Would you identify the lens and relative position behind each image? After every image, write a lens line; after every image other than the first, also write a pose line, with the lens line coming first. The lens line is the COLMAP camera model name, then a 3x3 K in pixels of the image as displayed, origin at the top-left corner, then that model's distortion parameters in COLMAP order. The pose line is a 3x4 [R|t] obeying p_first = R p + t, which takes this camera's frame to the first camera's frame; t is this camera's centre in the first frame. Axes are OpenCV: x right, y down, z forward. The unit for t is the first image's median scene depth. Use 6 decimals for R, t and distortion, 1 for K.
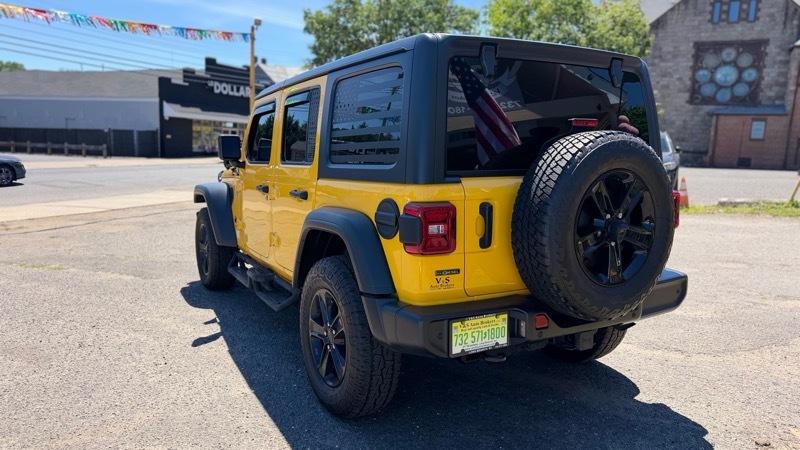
lens RADIAL K [[579.7, 0, 400.0], [0, 579.7, 225.0], [0, 0, 1]] dist [0.004410, -0.000097]
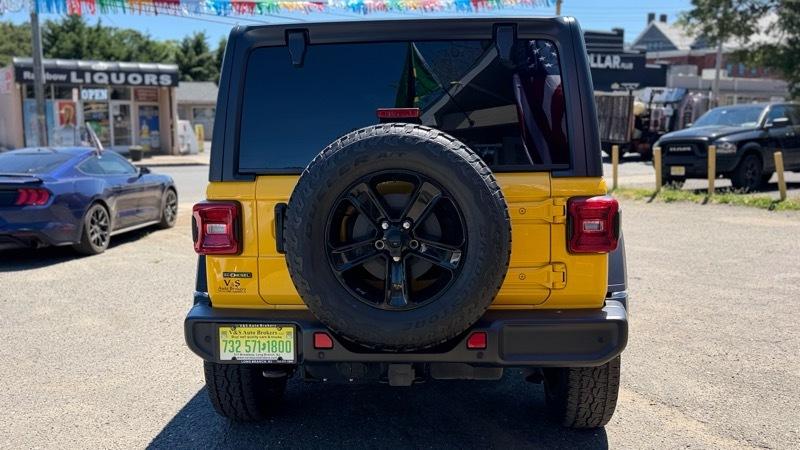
lens RADIAL K [[698.7, 0, 400.0], [0, 698.7, 225.0], [0, 0, 1]] dist [0.157929, -0.301648]
pose [[0.818102, 0.045356, -0.573282, 0.949500], [-0.044888, 0.998880, 0.014970, -0.029597], [0.573319, 0.013486, 0.819221, 0.199704]]
